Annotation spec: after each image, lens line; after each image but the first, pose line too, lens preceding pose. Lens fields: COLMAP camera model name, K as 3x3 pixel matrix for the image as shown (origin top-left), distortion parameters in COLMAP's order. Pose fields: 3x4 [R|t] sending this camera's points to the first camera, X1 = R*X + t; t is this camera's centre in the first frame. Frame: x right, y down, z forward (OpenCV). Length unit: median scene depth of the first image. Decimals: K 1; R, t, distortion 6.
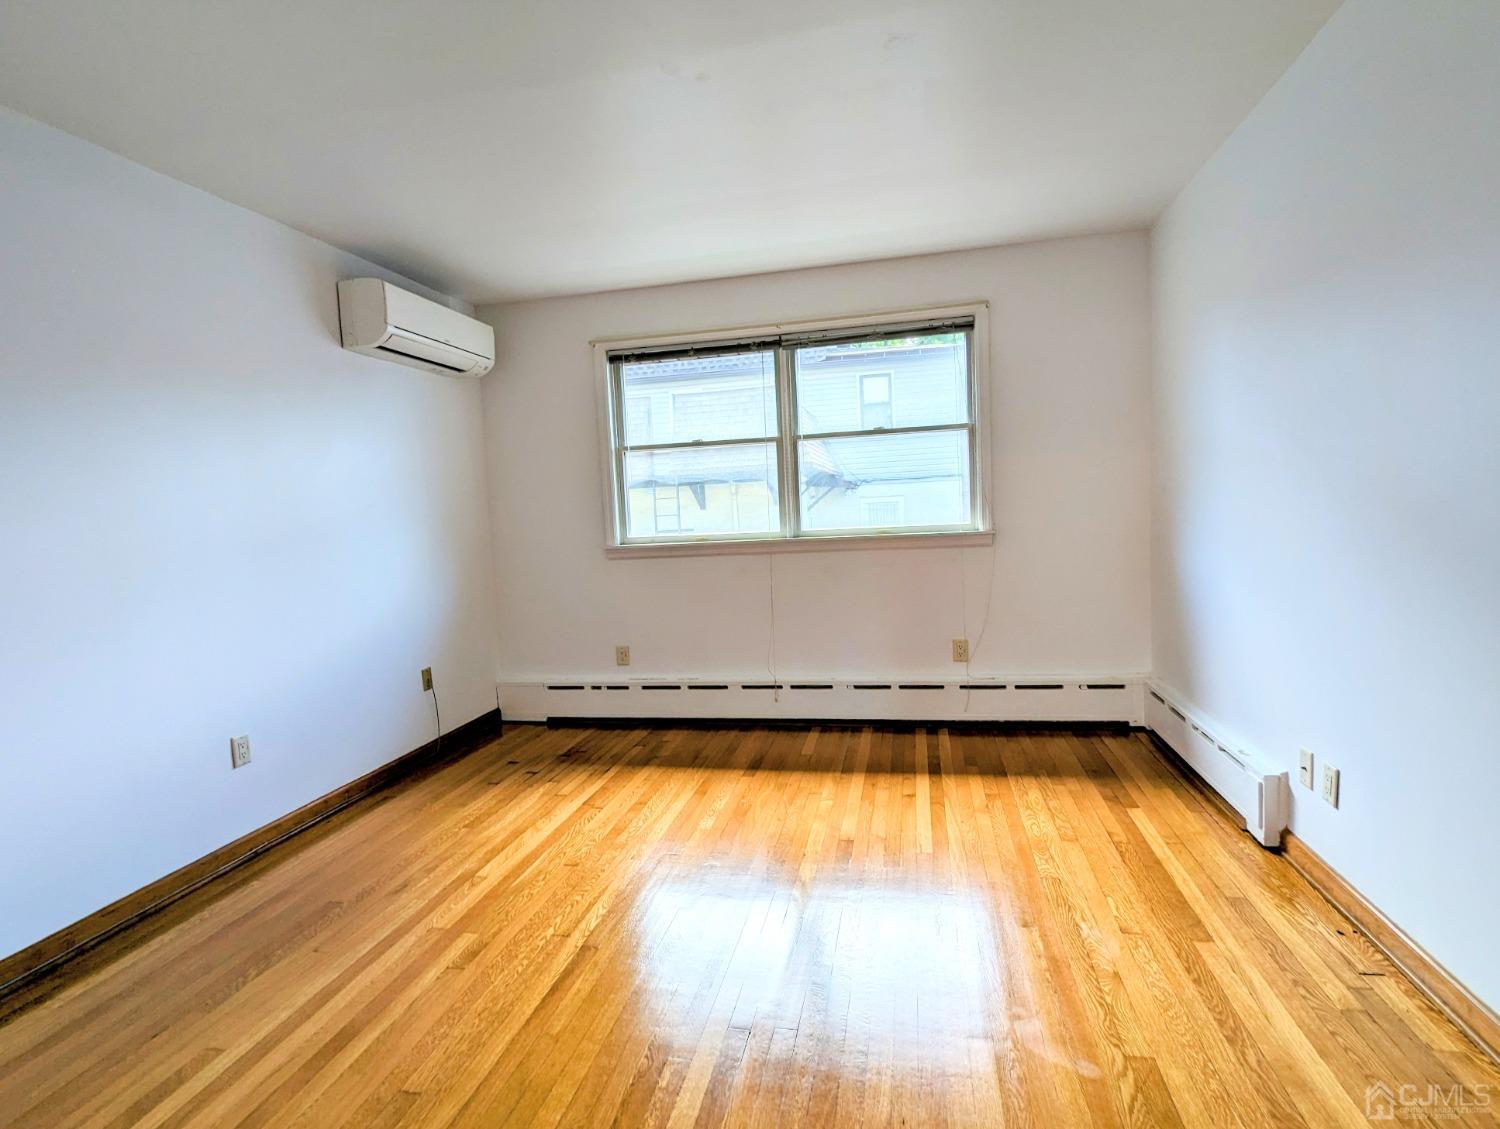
lens RADIAL K [[727.6, 0, 753.5], [0, 727.6, 566.3], [0, 0, 1]] dist [-0.004805, 0.002029]
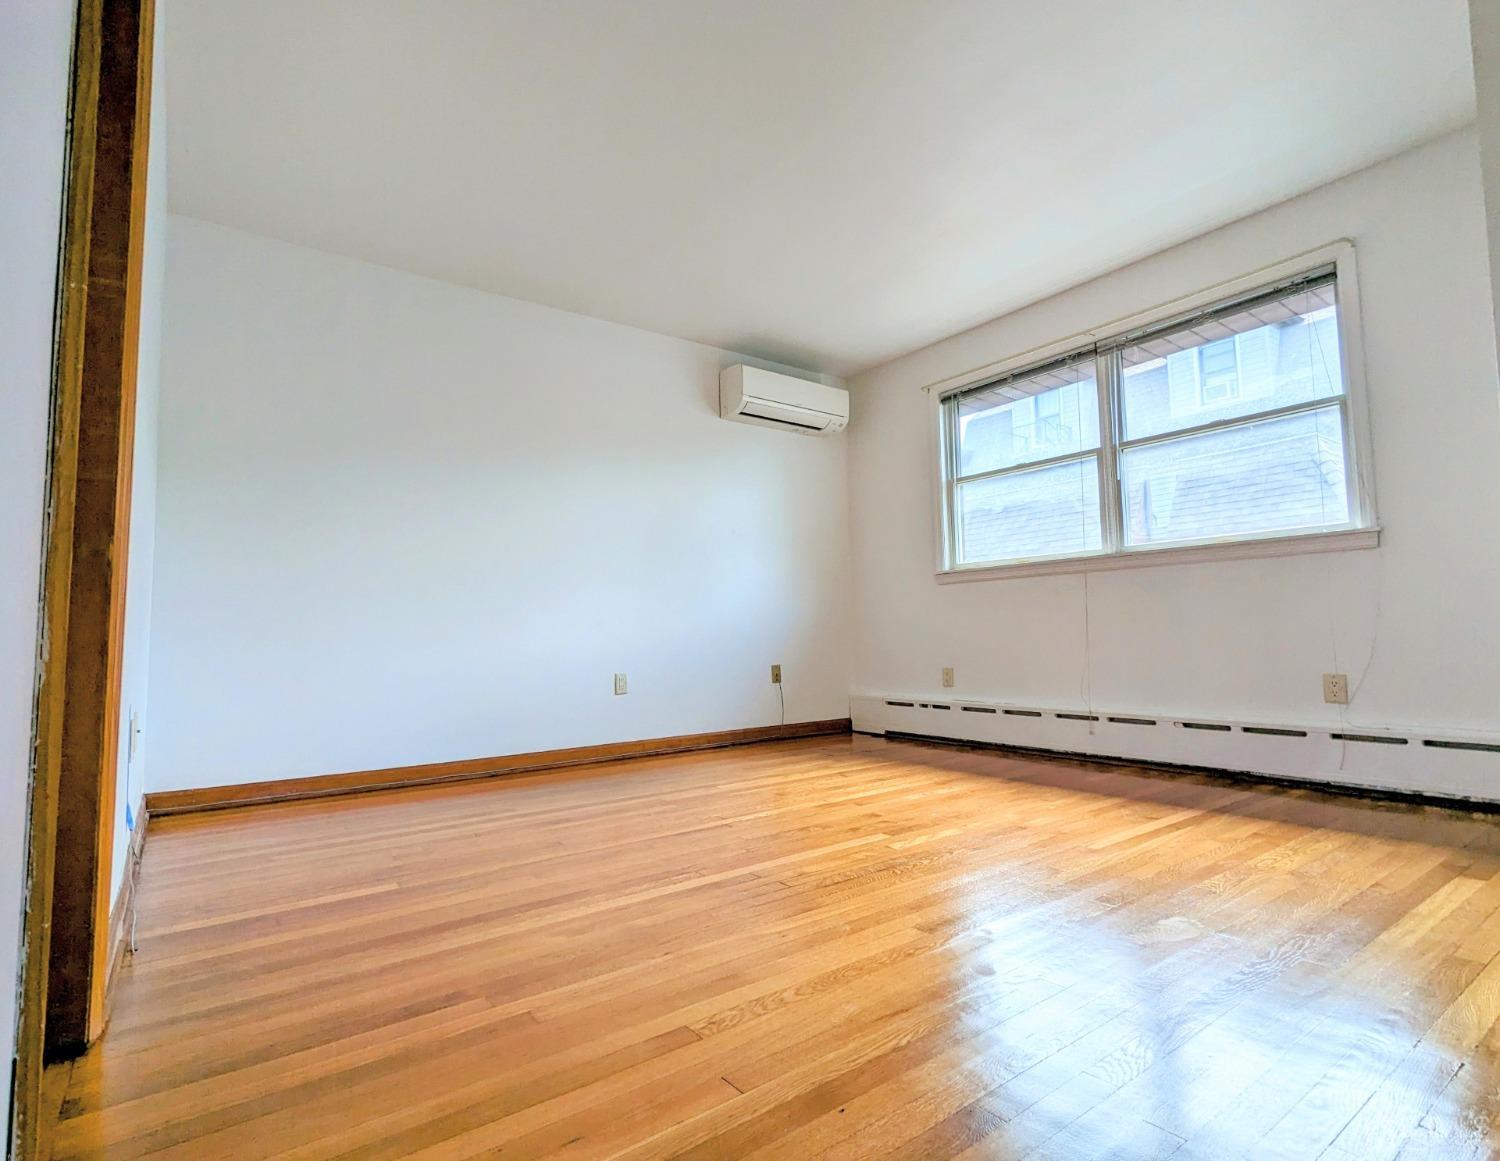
lens RADIAL K [[754.7, 0, 754.6], [0, 754.7, 581.6], [0, 0, 1]] dist [0.011800, -0.000283]
pose [[0.752877, -0.016314, -0.657959, 0.342537], [-0.065077, 0.992949, -0.099085, 0.119433], [0.654936, 0.117417, 0.746506, 0.000081]]
